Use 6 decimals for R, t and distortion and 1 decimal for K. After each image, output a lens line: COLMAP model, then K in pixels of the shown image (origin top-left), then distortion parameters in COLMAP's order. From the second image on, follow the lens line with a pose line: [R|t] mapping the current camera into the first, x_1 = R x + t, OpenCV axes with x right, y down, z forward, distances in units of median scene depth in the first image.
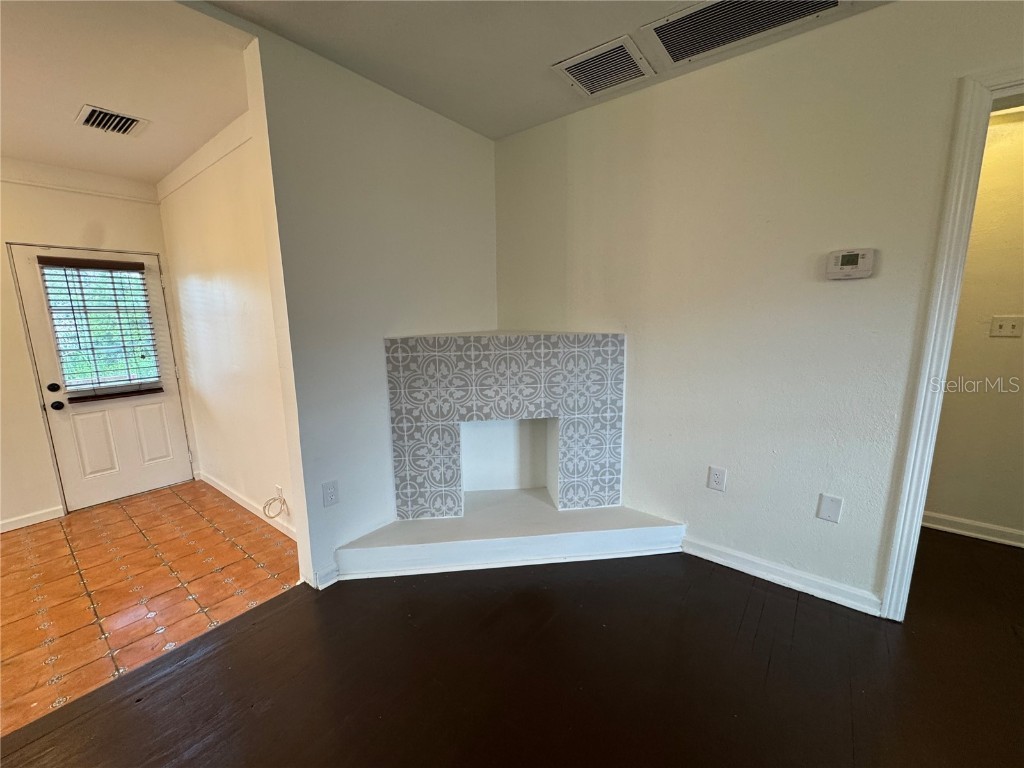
lens RADIAL K [[409.1, 0, 511.2], [0, 409.1, 383.9], [0, 0, 1]] dist [-0.001229, 0.001154]
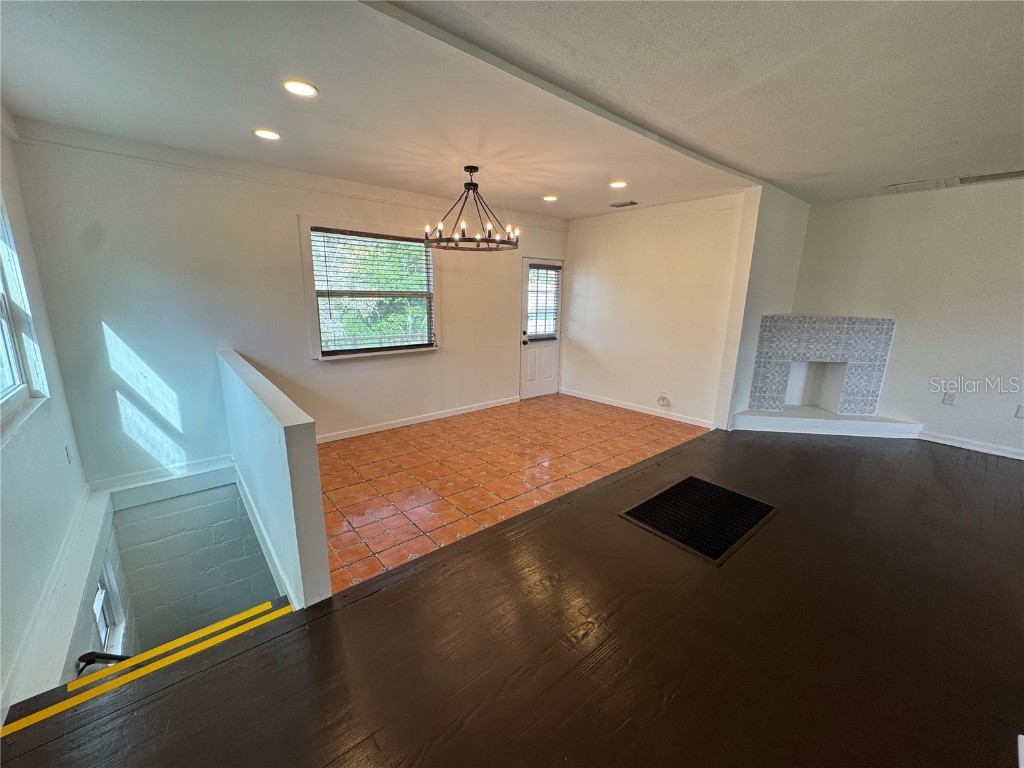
lens RADIAL K [[409.1, 0, 513.5], [0, 409.1, 386.0], [0, 0, 1]] dist [-0.001229, 0.001154]
pose [[0.977683, 0.081555, -0.193612, -0.999832], [-0.071060, 0.995632, 0.060560, 0.183202], [0.197705, -0.045450, 0.979207, -1.125625]]
